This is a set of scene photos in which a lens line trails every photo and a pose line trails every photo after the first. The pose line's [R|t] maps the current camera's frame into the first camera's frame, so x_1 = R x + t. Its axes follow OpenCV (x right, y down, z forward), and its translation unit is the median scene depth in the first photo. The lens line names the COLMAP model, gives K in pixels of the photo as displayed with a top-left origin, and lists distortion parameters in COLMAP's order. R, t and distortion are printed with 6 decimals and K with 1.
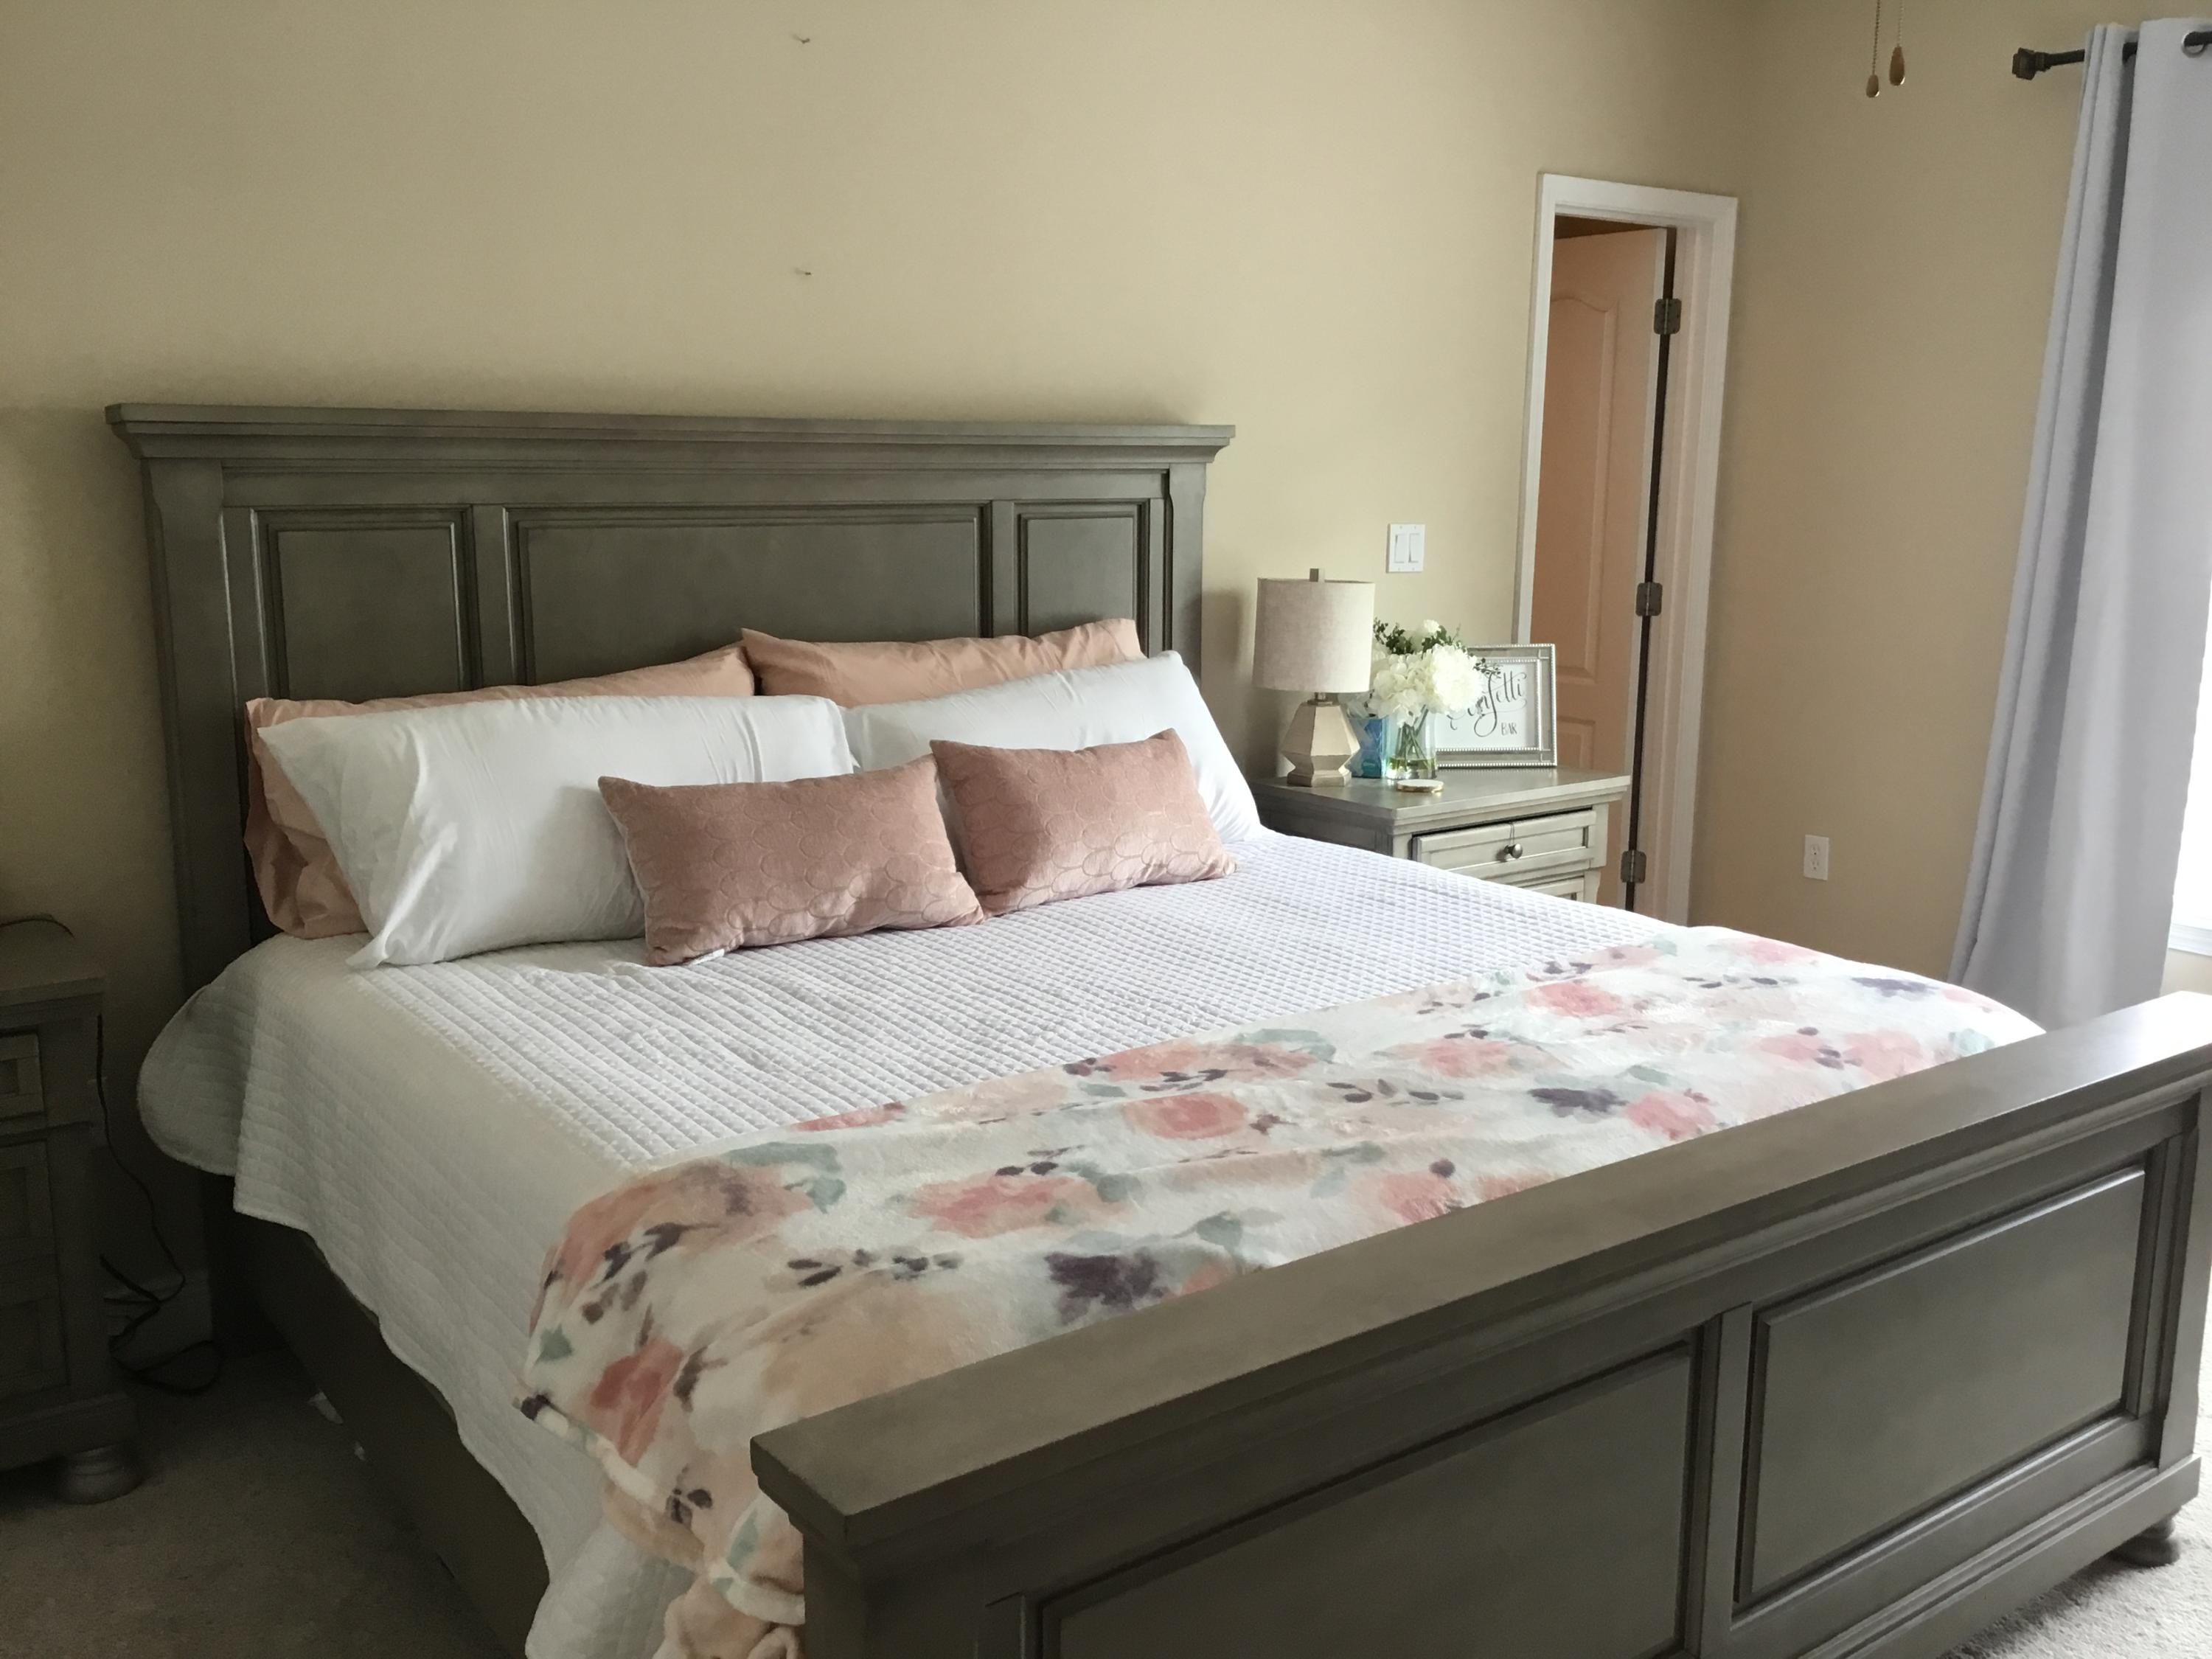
lens RADIAL K [[1966.4, 0, 1112.0], [0, 1966.4, 824.2], [0, 0, 1]] dist [0.138950, -0.282750]
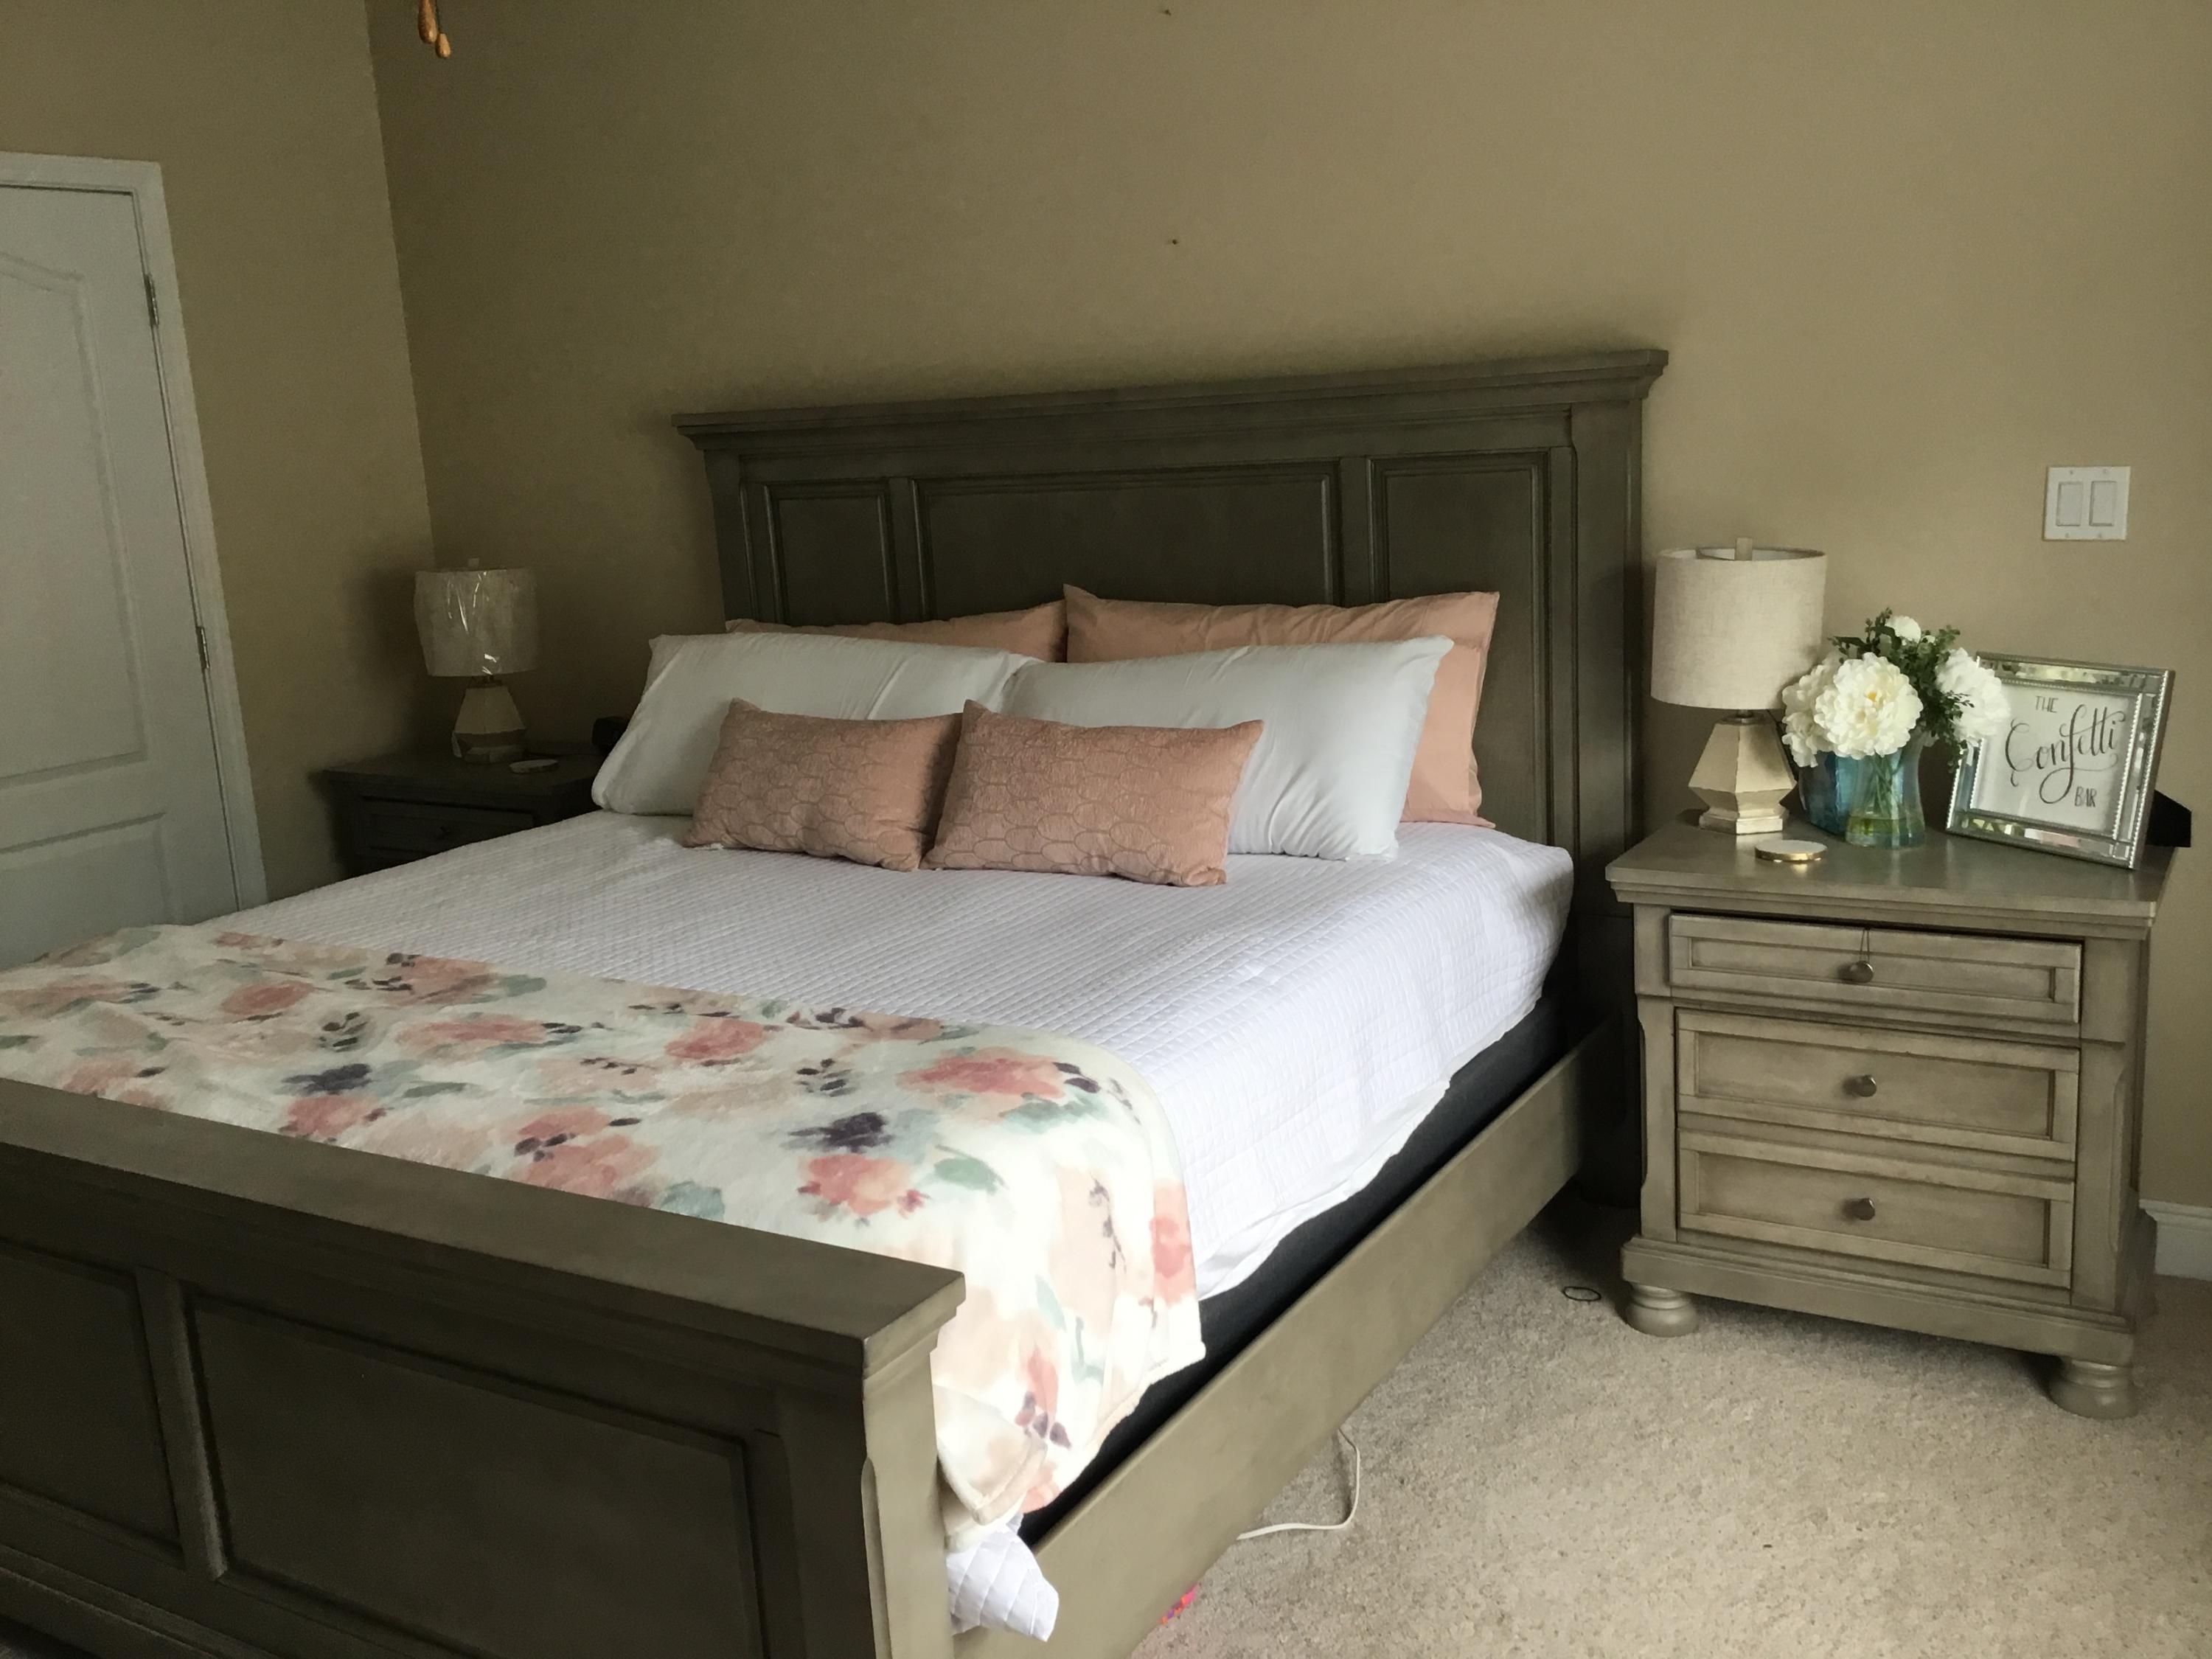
lens RADIAL K [[1966.4, 0, 1112.0], [0, 1966.4, 824.2], [0, 0, 1]] dist [0.138950, -0.282750]
pose [[0.392836, 0.159764, -0.905624, 1.147116], [-0.111881, 0.985781, 0.125373, -0.148983], [0.912777, 0.052071, 0.405125, 0.806970]]
